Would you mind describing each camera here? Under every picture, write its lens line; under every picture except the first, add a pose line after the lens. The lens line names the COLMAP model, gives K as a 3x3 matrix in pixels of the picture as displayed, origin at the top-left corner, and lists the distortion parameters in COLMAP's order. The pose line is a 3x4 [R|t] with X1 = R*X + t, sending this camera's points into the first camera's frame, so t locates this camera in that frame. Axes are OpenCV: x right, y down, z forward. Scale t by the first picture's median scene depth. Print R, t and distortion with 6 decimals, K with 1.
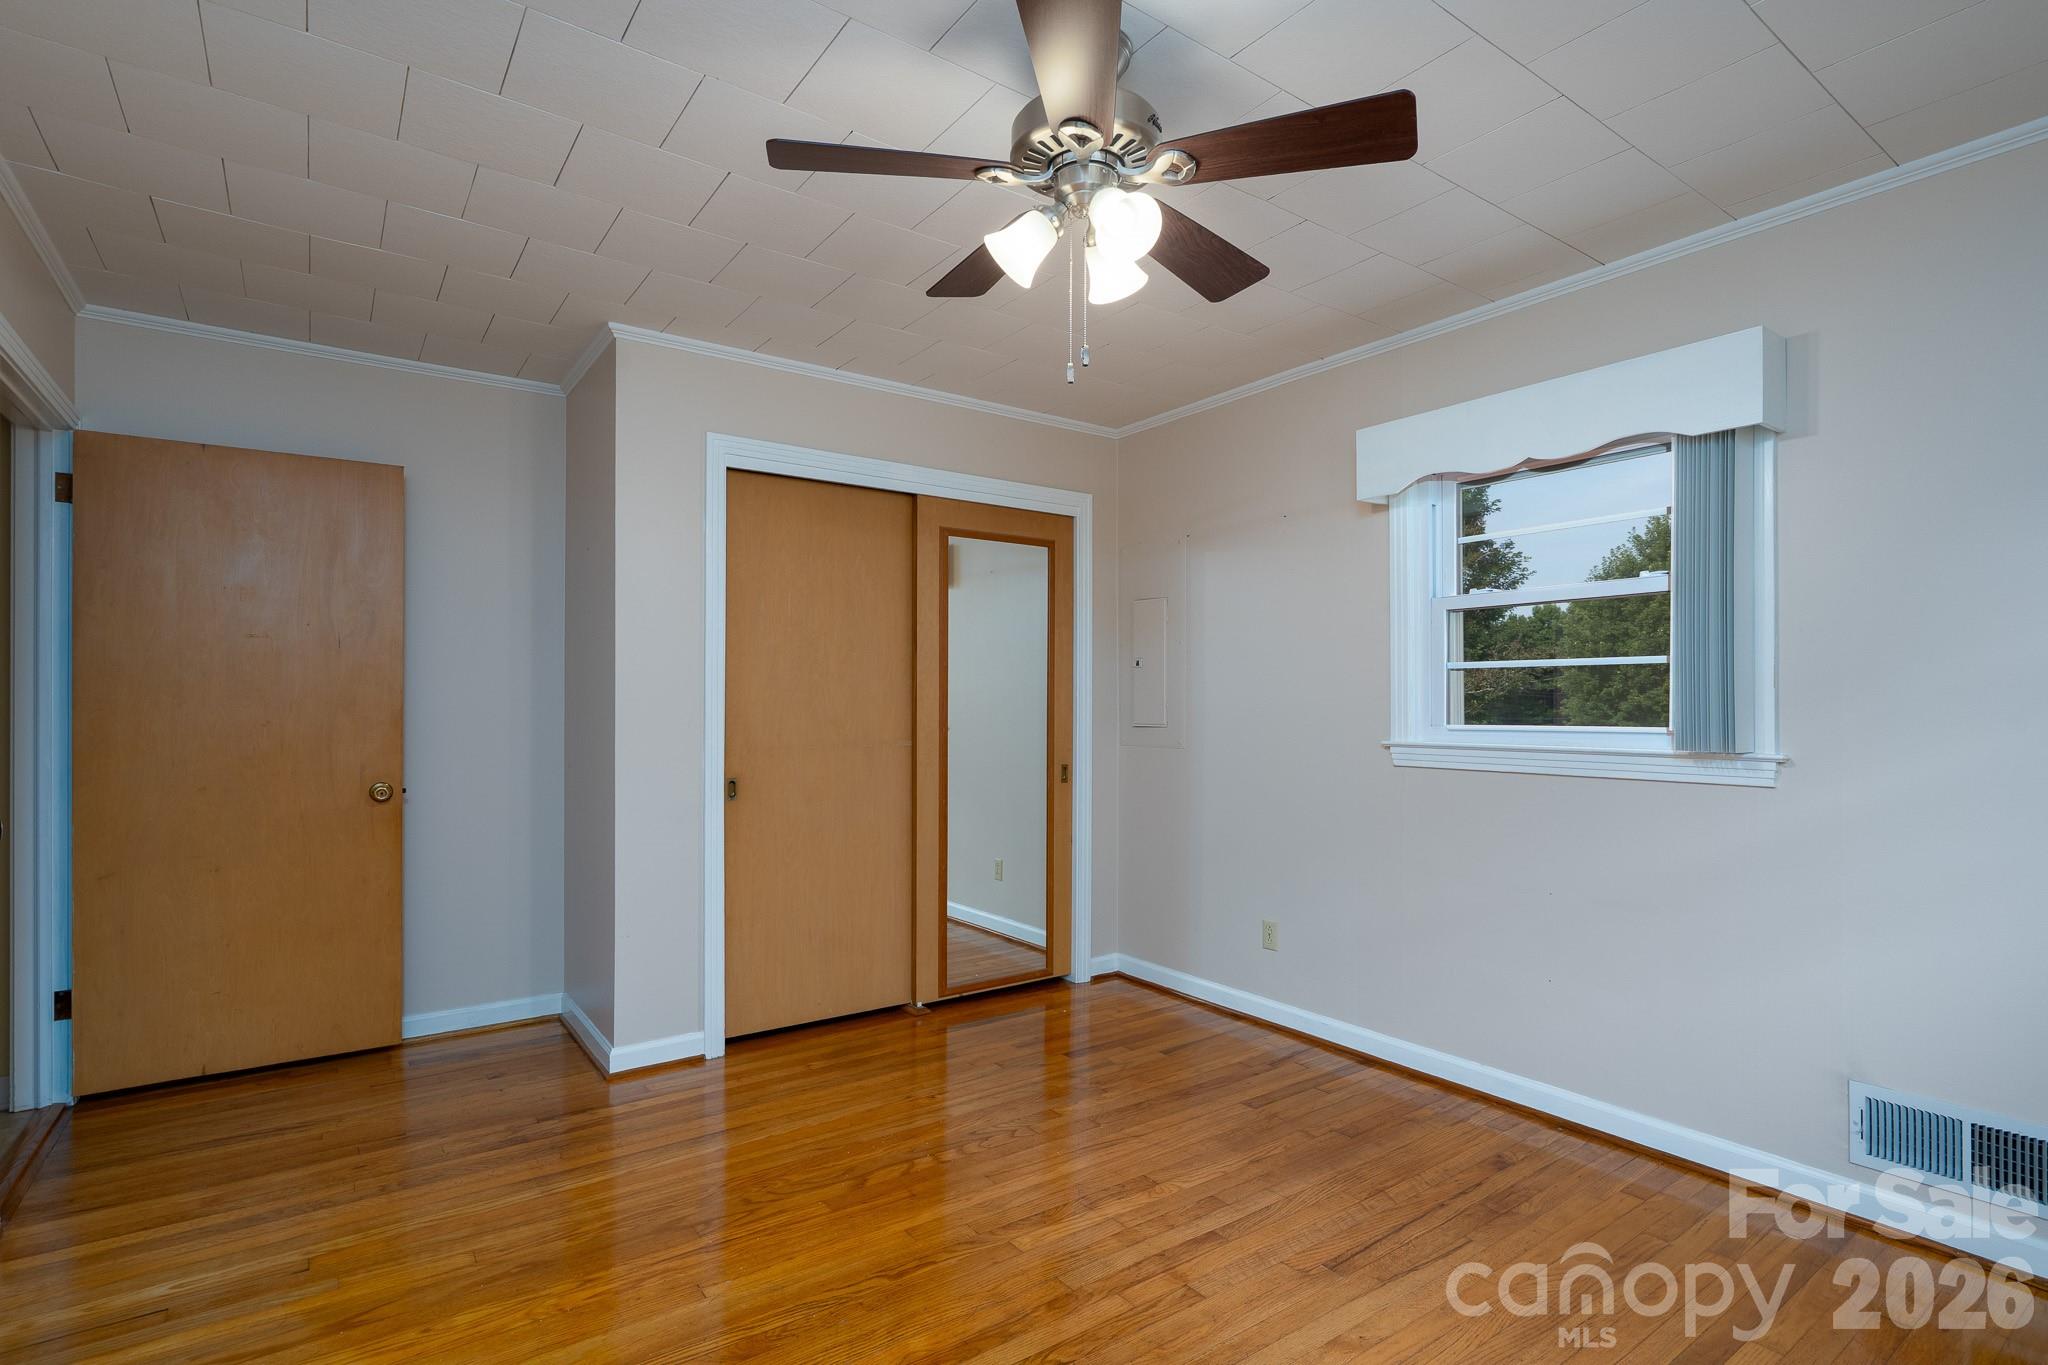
lens RADIAL K [[941.3, 0, 1024.8], [0, 941.3, 697.6], [0, 0, 1]] dist [-0.001067, 0.000639]
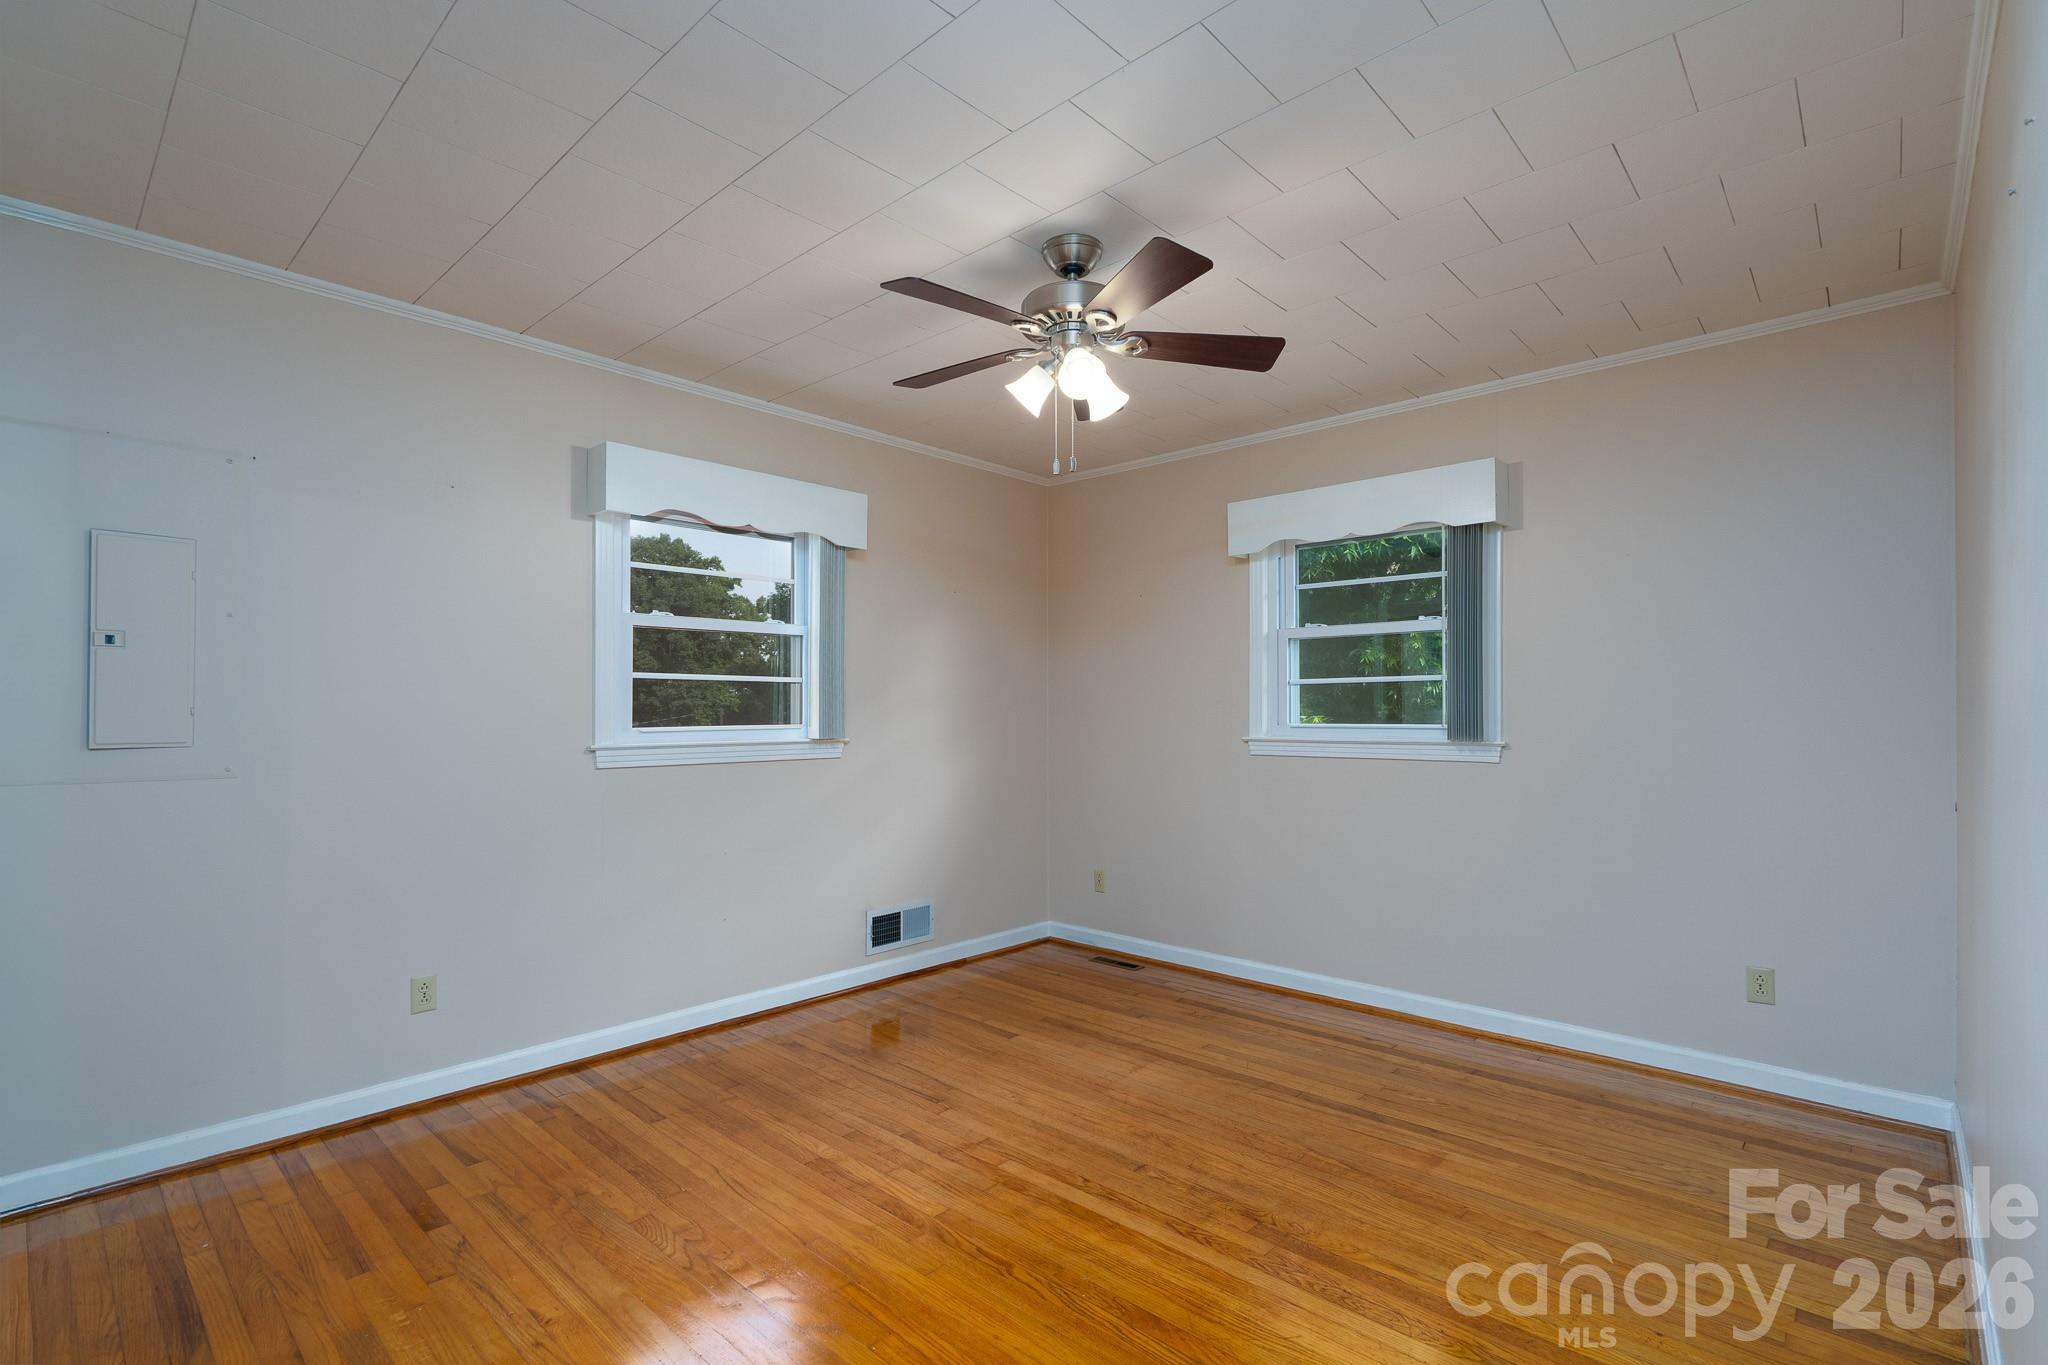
lens RADIAL K [[941.3, 0, 1024.8], [0, 941.3, 697.6], [0, 0, 1]] dist [-0.001067, 0.000639]
pose [[-0.164603, 0.012145, 0.986285, -0.849976], [-0.003440, 0.999911, -0.012886, 0.006821], [-0.986354, -0.005513, -0.164547, 0.844952]]
